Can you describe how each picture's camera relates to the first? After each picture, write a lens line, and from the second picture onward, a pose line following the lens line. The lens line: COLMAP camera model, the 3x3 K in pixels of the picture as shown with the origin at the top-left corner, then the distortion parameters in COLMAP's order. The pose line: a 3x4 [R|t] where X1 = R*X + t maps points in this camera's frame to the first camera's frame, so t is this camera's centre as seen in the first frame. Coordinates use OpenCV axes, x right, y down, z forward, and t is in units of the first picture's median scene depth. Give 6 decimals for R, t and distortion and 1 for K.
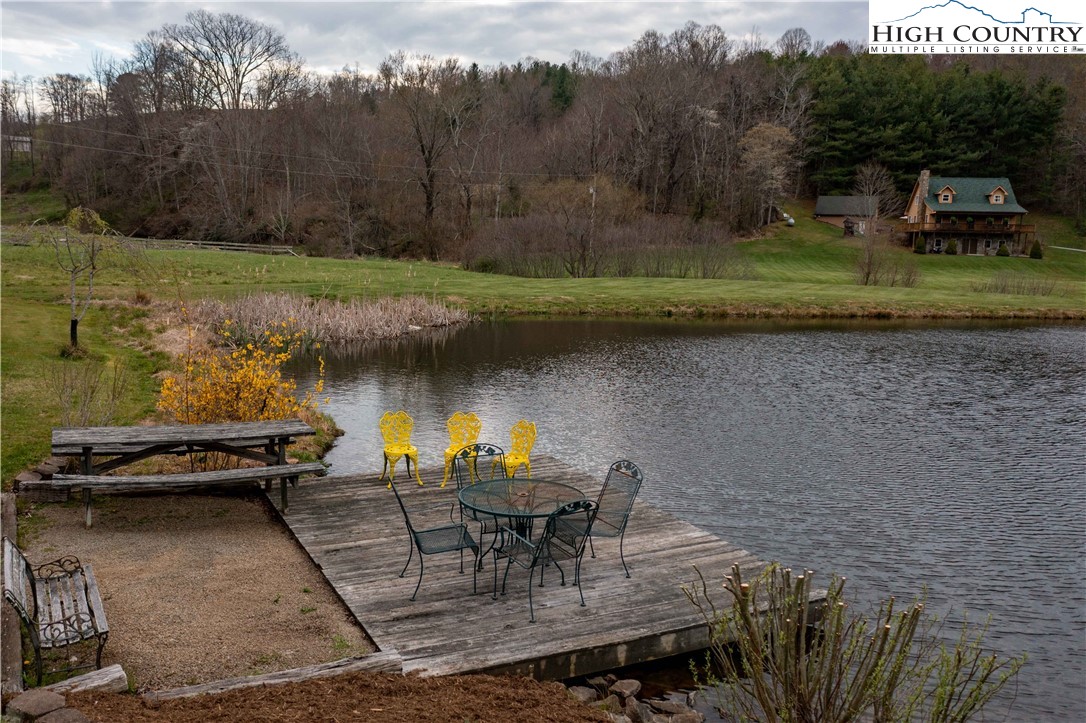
lens RADIAL K [[928.2, 0, 513.0], [0, 928.2, 363.3], [0, 0, 1]] dist [0.010967, 0.014659]
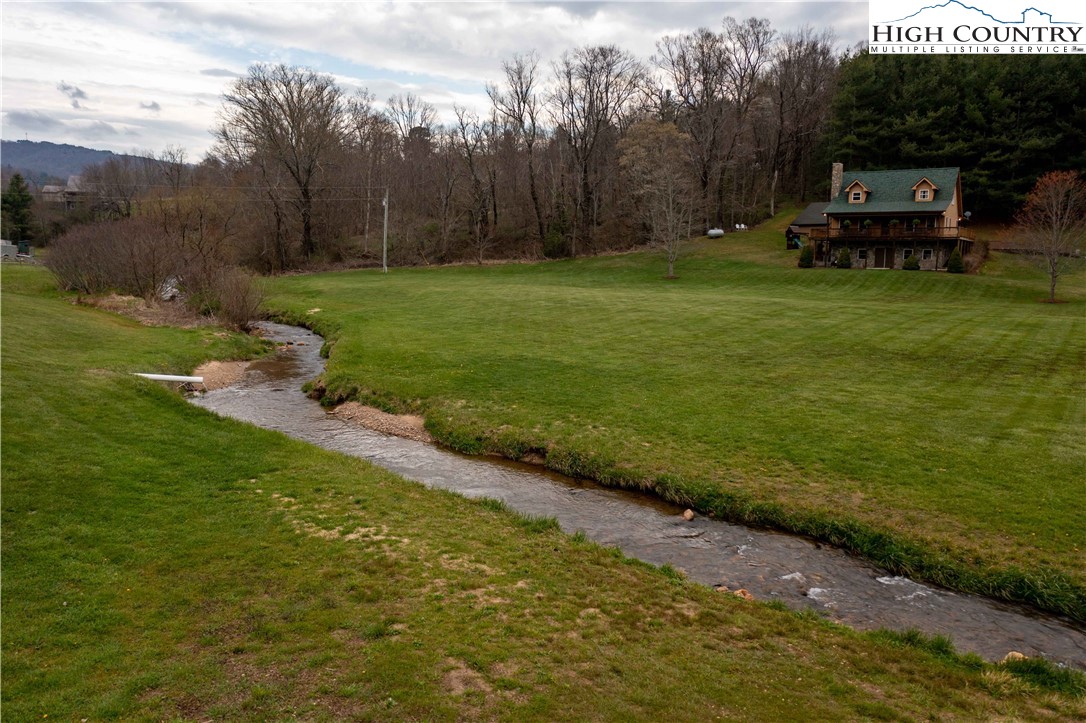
lens RADIAL K [[876.4, 0, 543.0], [0, 876.4, 361.5], [0, 0, 1]] dist [-0.010429, 0.059294]
pose [[0.906992, 0.035704, -0.419632, 0.517174], [-0.048452, 0.998630, -0.019757, -0.011686], [0.418352, 0.038252, 0.907479, 0.219228]]
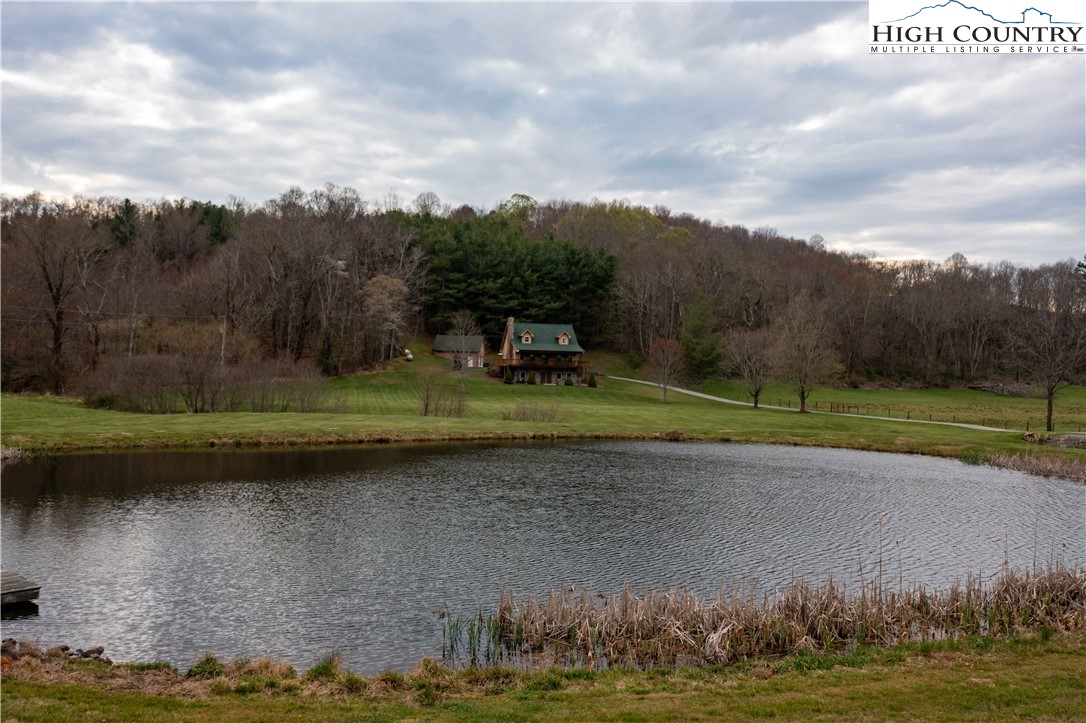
lens RADIAL K [[876.4, 0, 543.0], [0, 876.4, 361.5], [0, 0, 1]] dist [-0.010429, 0.059294]
pose [[0.926463, 0.002349, 0.376379, 0.039562], [0.049037, 0.990704, -0.126889, 0.002459], [-0.373178, 0.136015, 0.917735, -0.083010]]
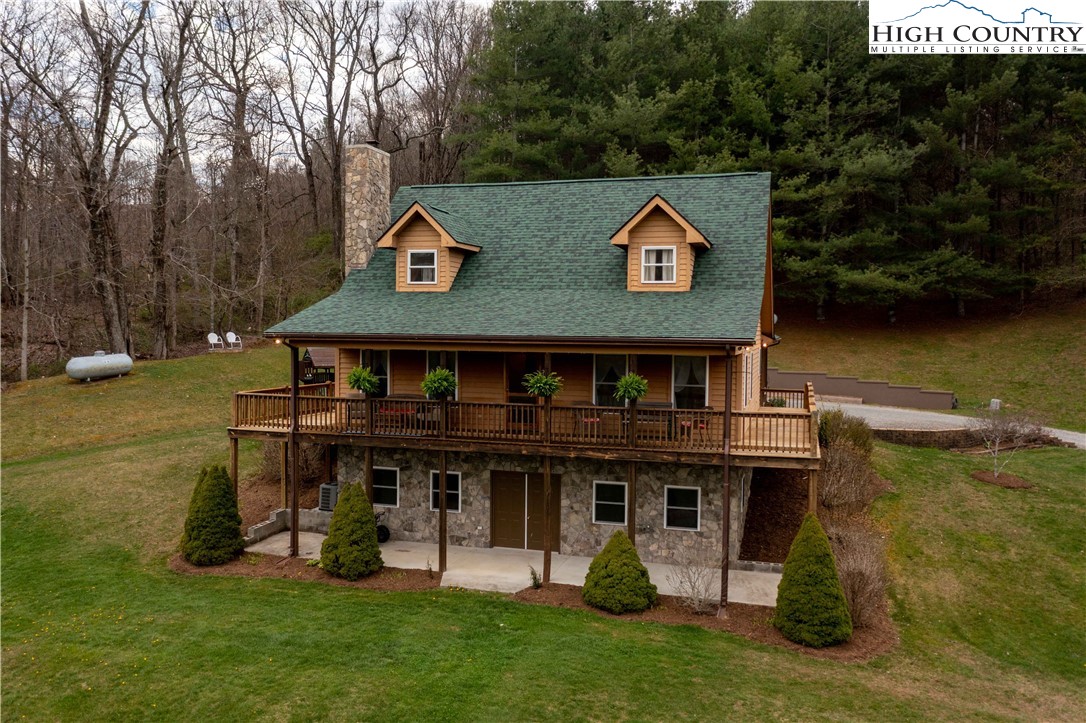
lens RADIAL K [[876.4, 0, 543.0], [0, 876.4, 361.5], [0, 0, 1]] dist [-0.010429, 0.059294]
pose [[0.987022, -0.006588, -0.160447, 0.500201], [-0.010324, 0.994488, -0.104340, -0.132340], [0.160250, 0.104643, 0.981514, 0.787941]]
